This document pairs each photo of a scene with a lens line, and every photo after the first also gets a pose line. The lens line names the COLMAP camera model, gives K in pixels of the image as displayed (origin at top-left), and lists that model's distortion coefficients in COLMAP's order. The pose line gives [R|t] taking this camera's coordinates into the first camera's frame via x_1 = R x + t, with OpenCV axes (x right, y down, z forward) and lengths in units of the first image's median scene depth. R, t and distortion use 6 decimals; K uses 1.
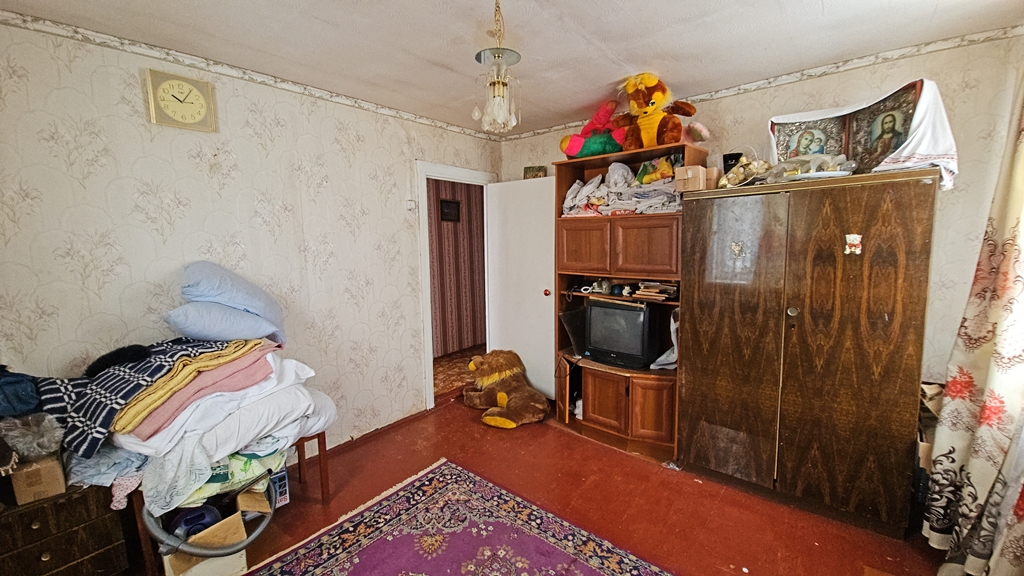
lens RADIAL K [[411.9, 0, 504.9], [0, 411.9, 286.3], [0, 0, 1]] dist [0.005366, -0.004263]
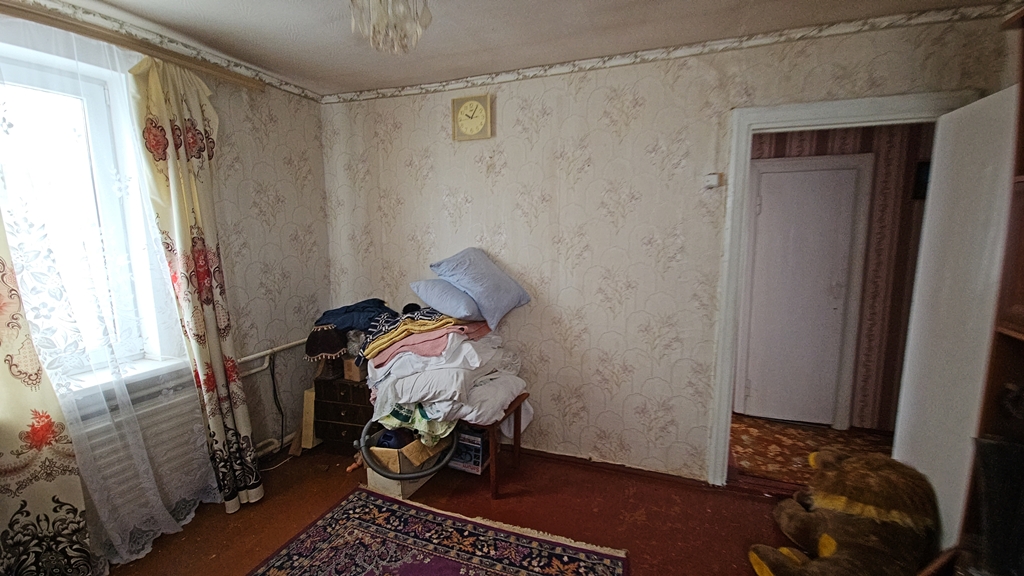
lens RADIAL K [[411.9, 0, 510.4], [0, 411.9, 286.6], [0, 0, 1]] dist [0.005366, -0.004263]
pose [[0.340613, 0.136924, -0.930180, 0.405860], [-0.112627, 0.988157, 0.104217, -0.077686], [0.933433, 0.069266, 0.352000, 0.611530]]
